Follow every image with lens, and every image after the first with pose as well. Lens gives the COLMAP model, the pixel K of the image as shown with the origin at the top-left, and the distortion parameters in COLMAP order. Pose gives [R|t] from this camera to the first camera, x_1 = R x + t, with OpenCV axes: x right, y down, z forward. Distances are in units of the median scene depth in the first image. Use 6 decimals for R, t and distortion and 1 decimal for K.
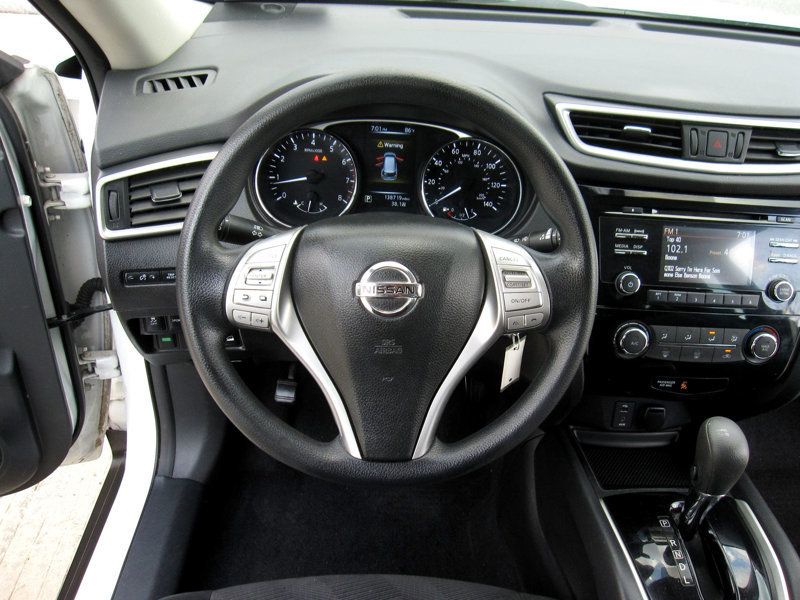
lens RADIAL K [[662.2, 0, 400.0], [0, 662.2, 300.0], [0, 0, 1]] dist [-0.057957, 0.000442]
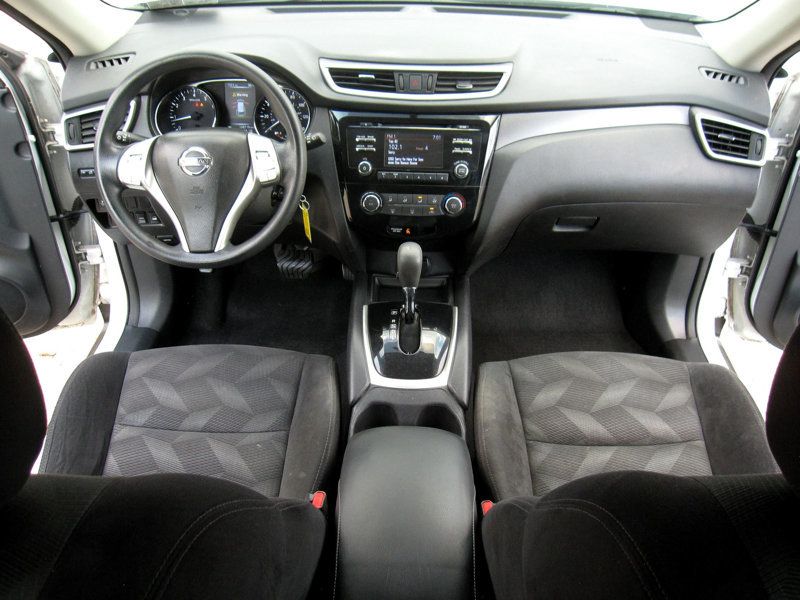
lens RADIAL K [[658.2, 0, 400.0], [0, 658.2, 300.0], [0, 0, 1]] dist [-0.049036, 0.000912]
pose [[0.997663, -0.016093, -0.066412, 0.530447], [0.018207, 0.999343, 0.031349, 0.257279], [0.065864, -0.032485, 0.997300, -0.681582]]
